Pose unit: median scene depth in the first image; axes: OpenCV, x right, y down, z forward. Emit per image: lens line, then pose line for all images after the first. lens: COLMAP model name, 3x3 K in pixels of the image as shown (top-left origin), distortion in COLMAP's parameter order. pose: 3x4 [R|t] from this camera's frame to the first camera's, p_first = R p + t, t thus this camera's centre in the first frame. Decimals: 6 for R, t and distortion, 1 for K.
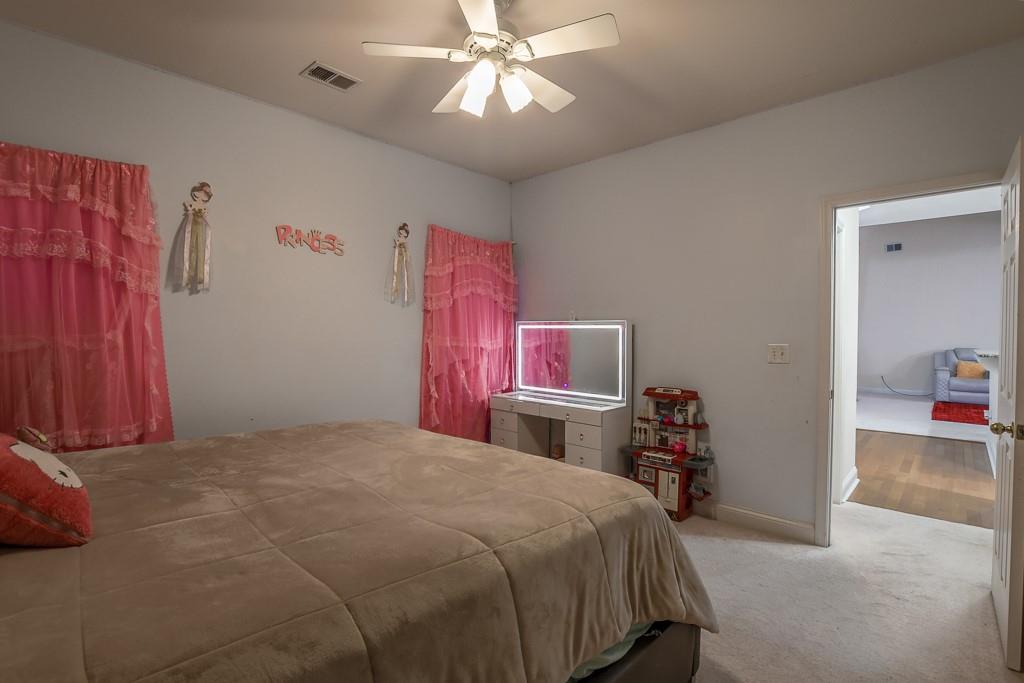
lens RADIAL K [[467.7, 0, 518.3], [0, 467.7, 344.9], [0, 0, 1]] dist [-0.028862, 0.000365]
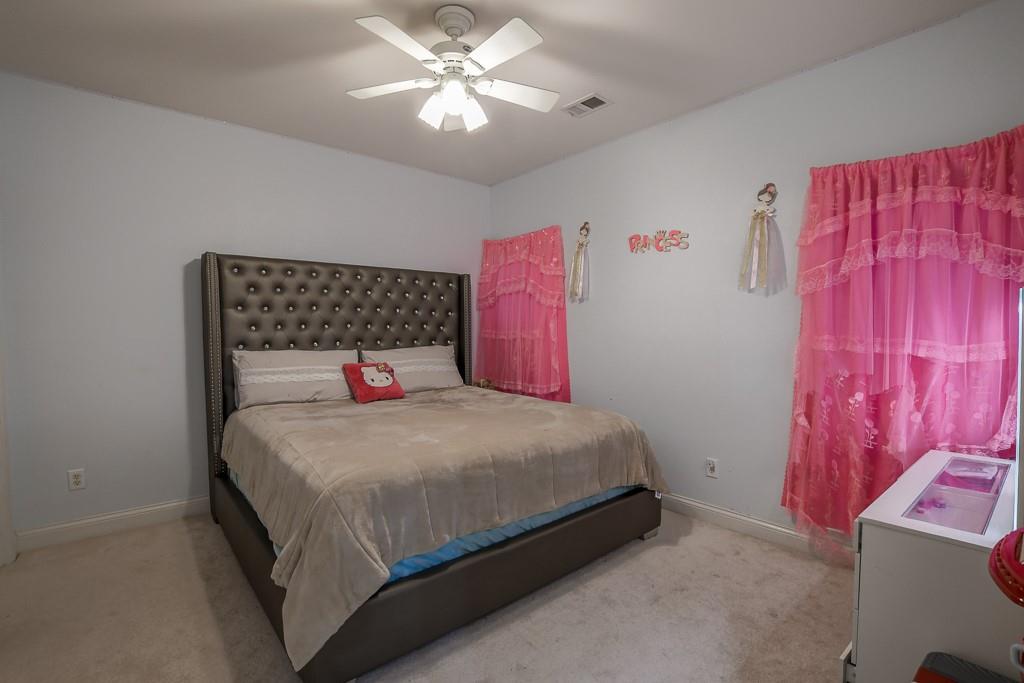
lens RADIAL K [[467.7, 0, 518.3], [0, 467.7, 344.9], [0, 0, 1]] dist [-0.028862, 0.000365]
pose [[-0.098671, 0.041375, -0.994260, 0.636430], [-0.015551, 0.998949, 0.043113, -0.032366], [0.994999, 0.019715, -0.097923, 0.790293]]
